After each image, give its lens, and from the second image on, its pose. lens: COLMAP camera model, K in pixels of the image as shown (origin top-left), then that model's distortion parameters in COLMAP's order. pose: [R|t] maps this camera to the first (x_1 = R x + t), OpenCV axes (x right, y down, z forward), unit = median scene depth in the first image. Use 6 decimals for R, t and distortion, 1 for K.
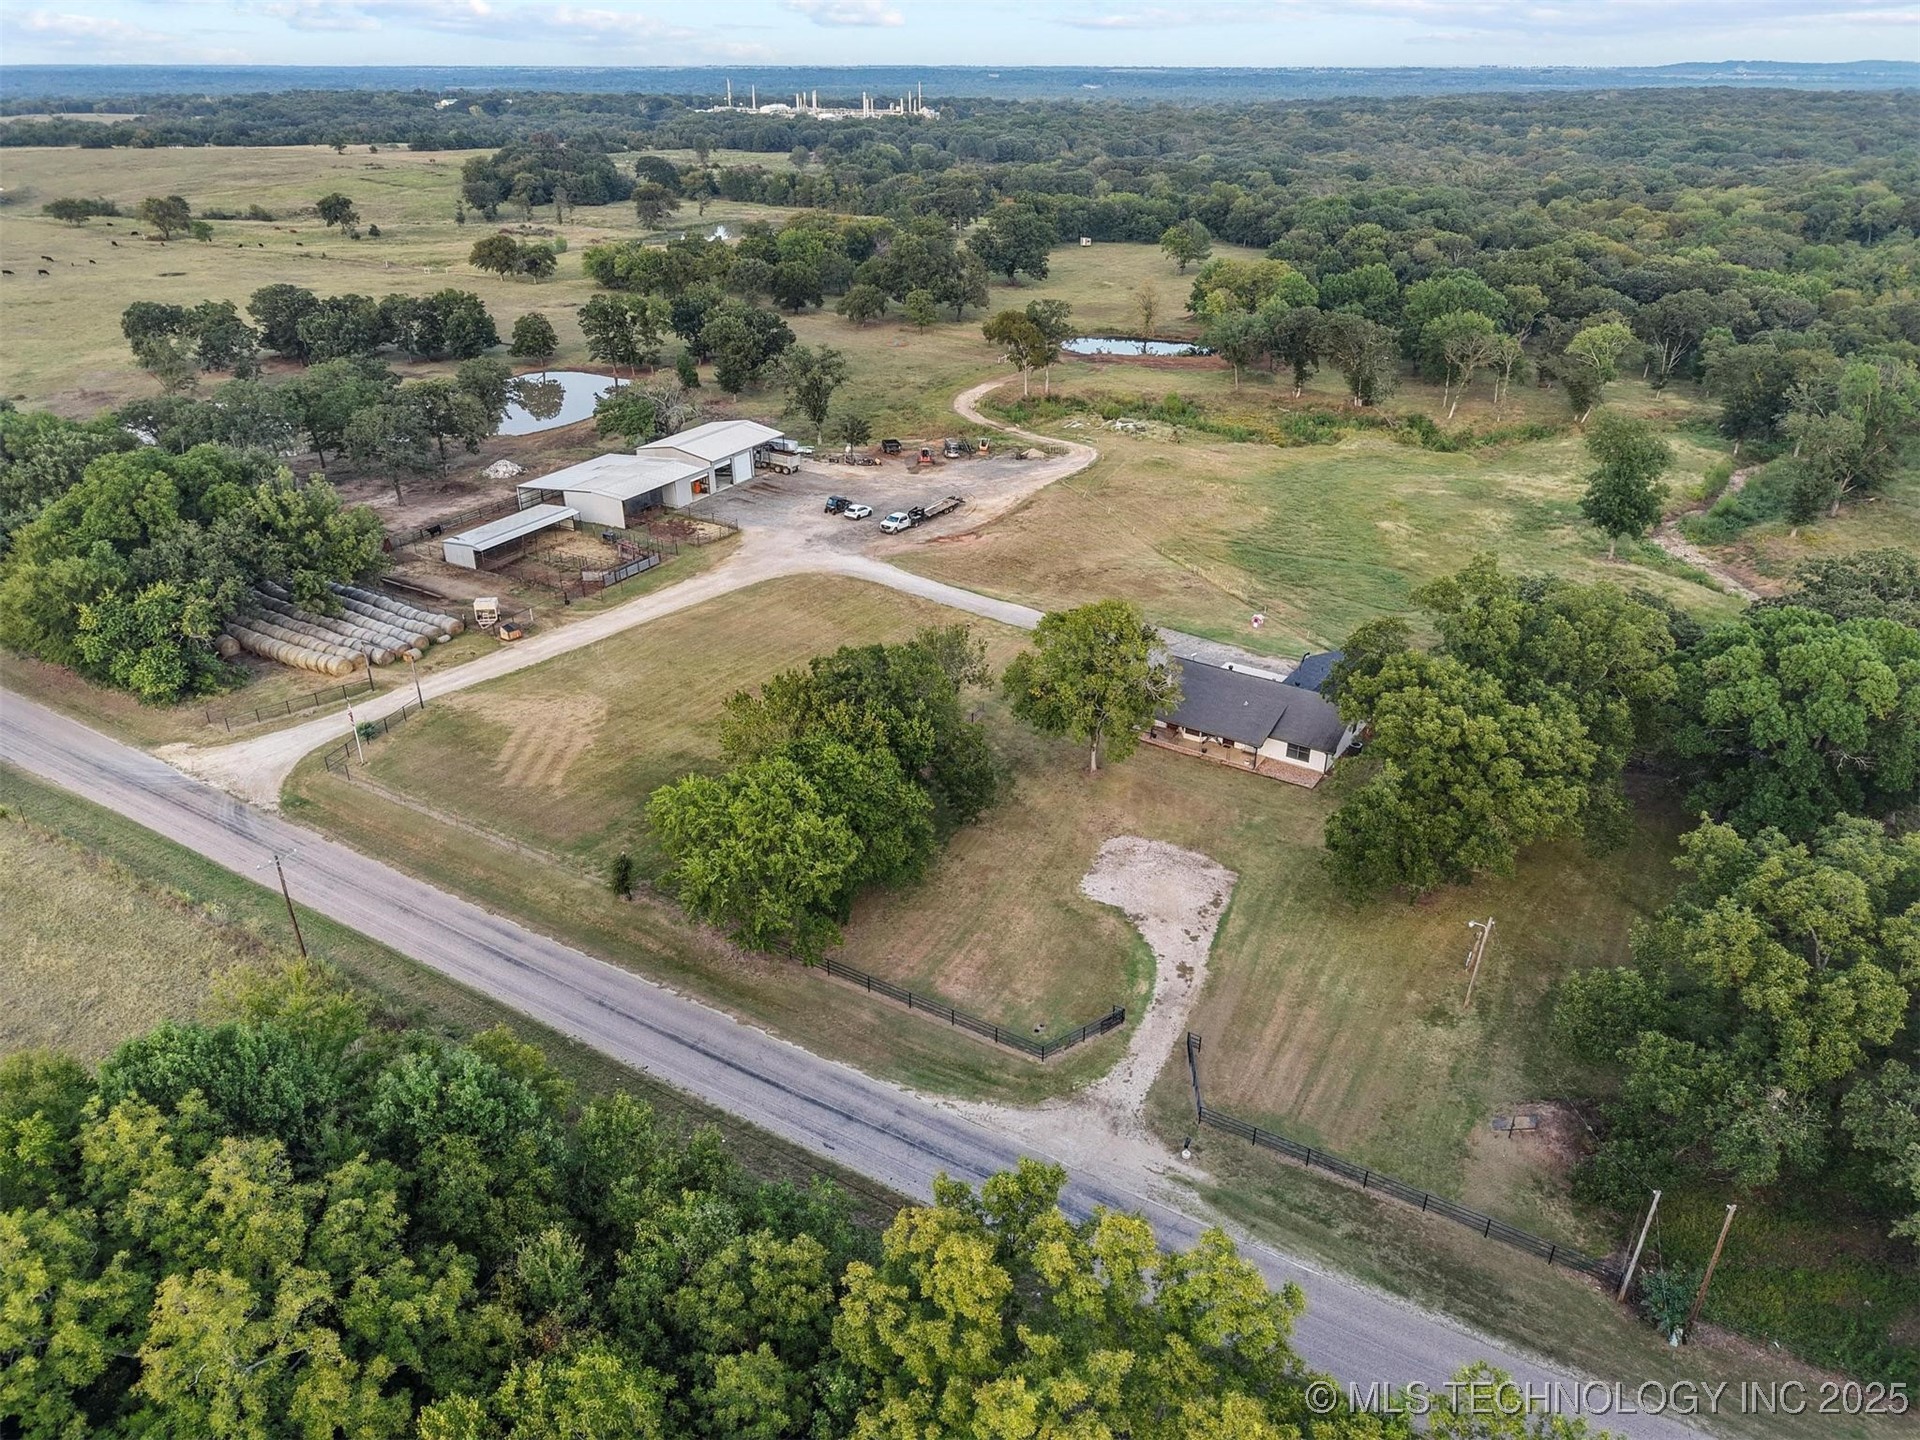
lens RADIAL K [[1281.5, 0, 960.0], [0, 1281.5, 720.0], [0, 0, 1]] dist [0.066629, -0.092263]
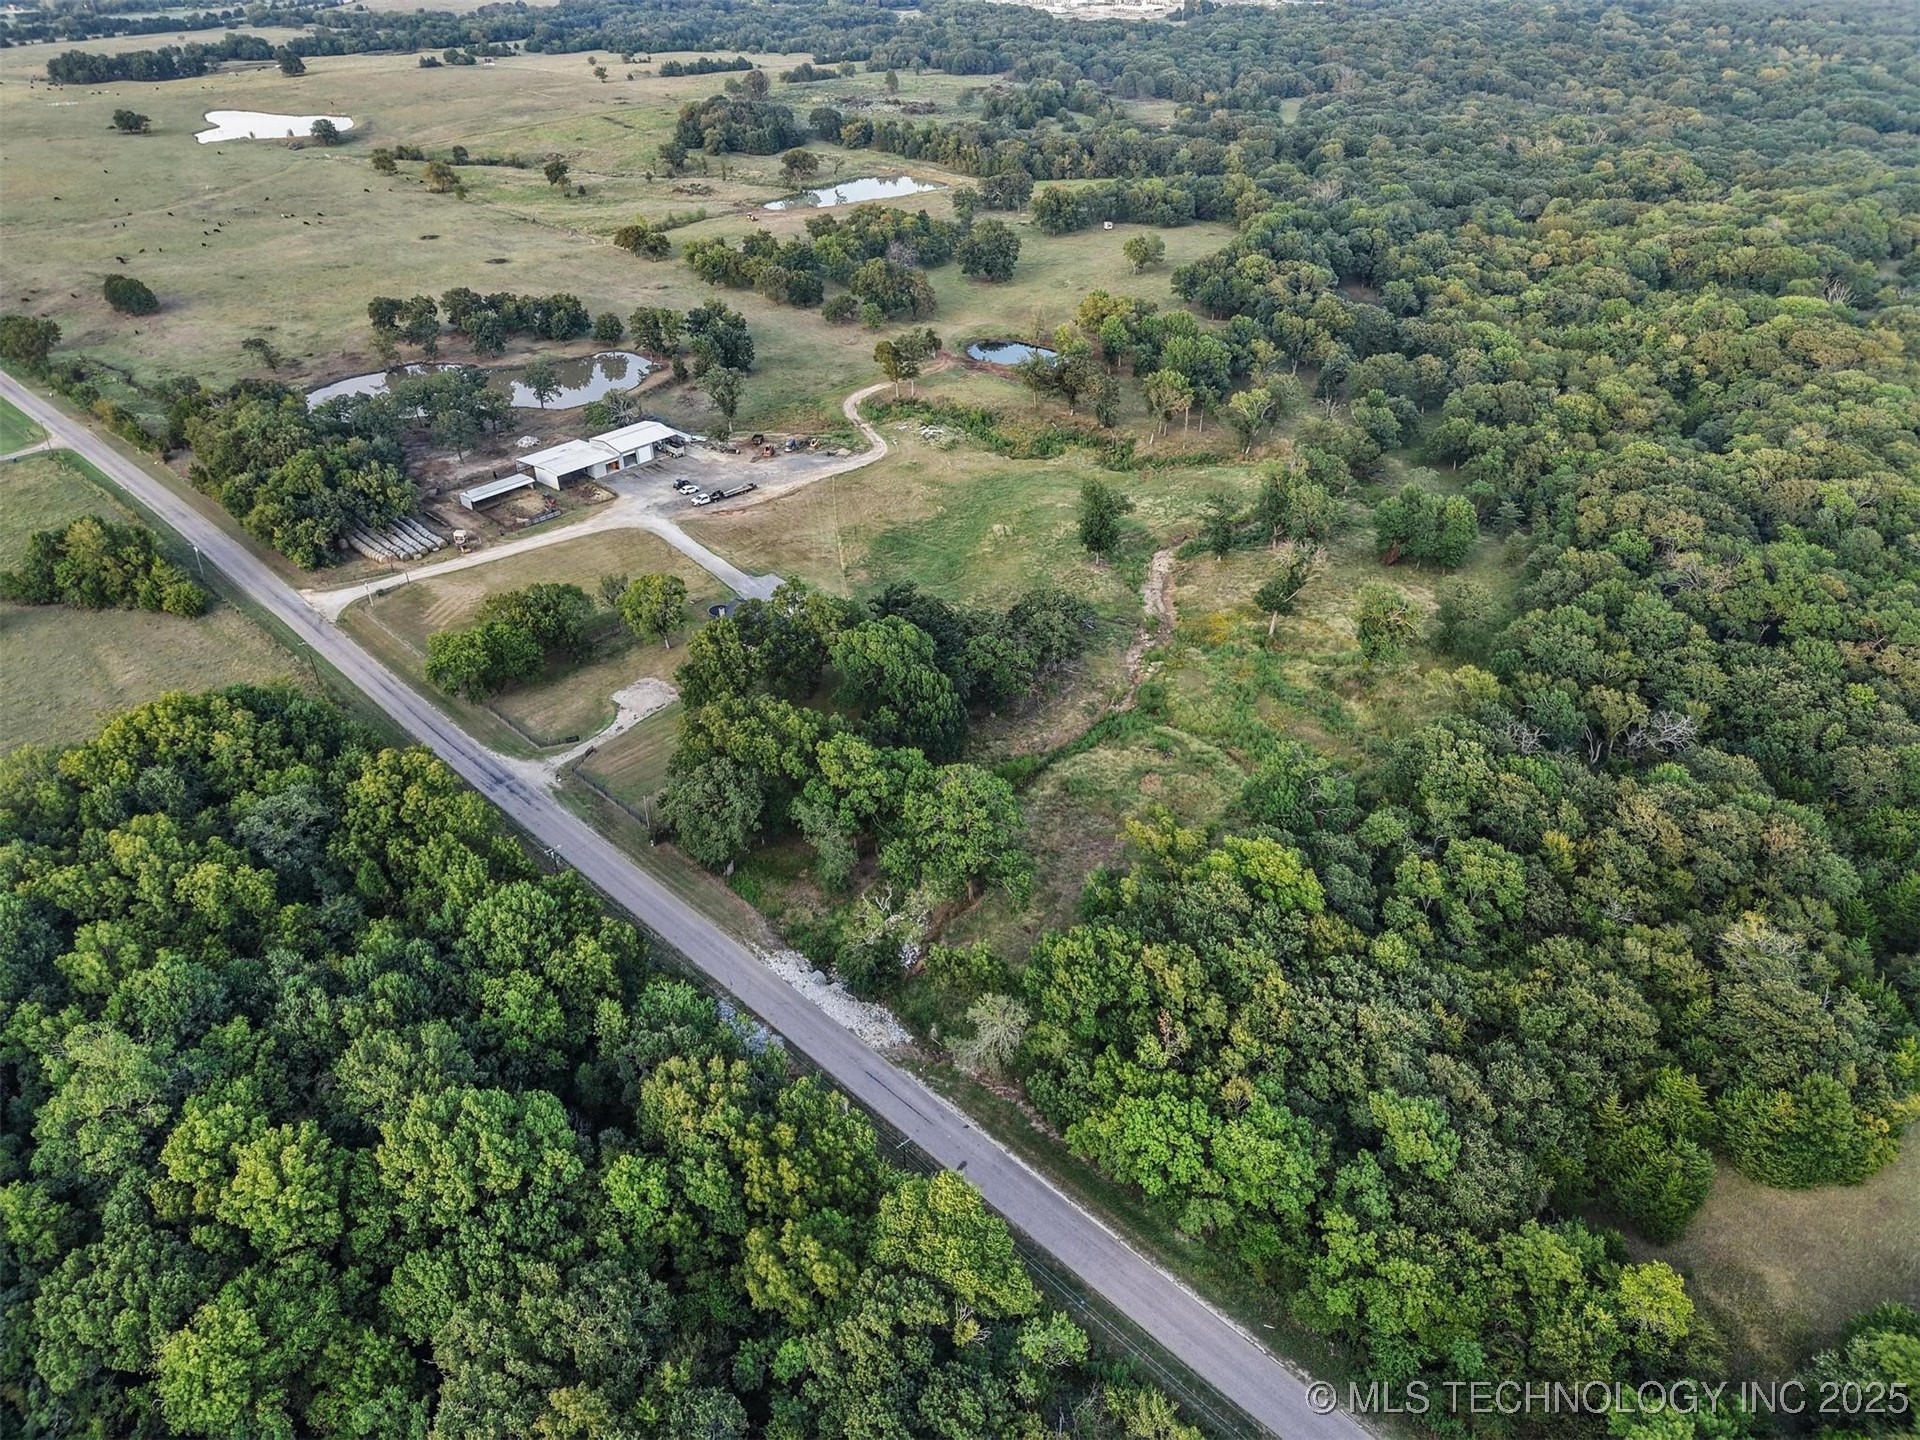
lens RADIAL K [[1284.1, 0, 960.0], [0, 1284.1, 720.0], [0, 0, 1]] dist [0.044778, -0.093252]
pose [[0.970080, 0.133172, -0.203005, 0.699181], [-0.109340, 0.986184, 0.124445, -0.111667], [0.216773, -0.098525, 0.971238, -0.696623]]
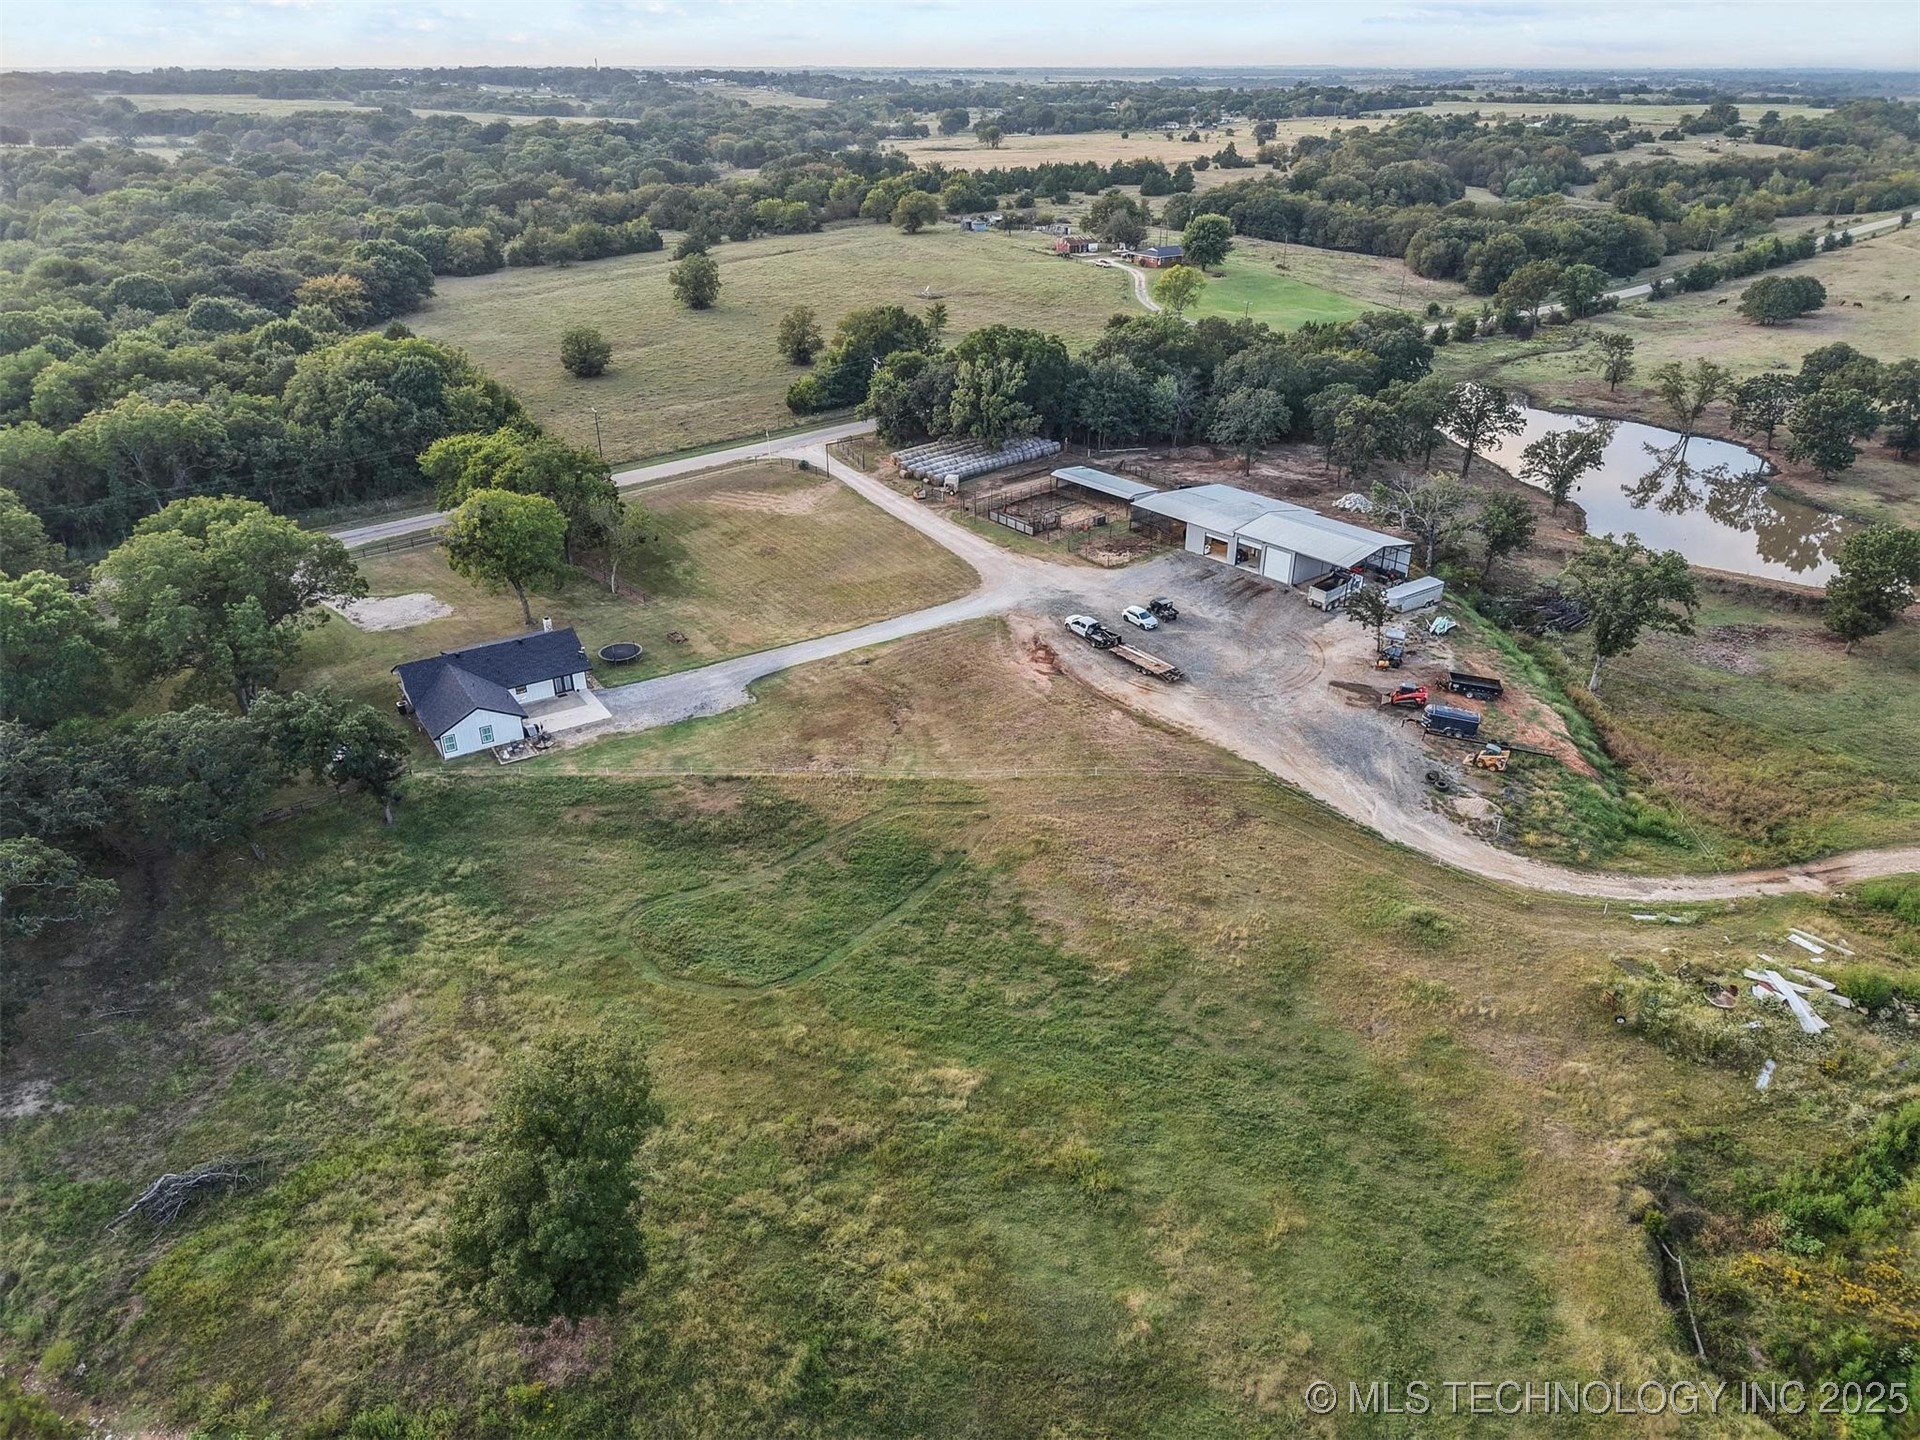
lens RADIAL K [[1281.5, 0, 960.0], [0, 1281.5, 720.0], [0, 0, 1]] dist [0.066629, -0.092263]
pose [[-0.391188, 0.417217, -0.820306, 0.718645], [-0.414771, 0.715754, 0.561837, -0.556129], [0.821545, 0.560023, -0.106945, 1.042027]]
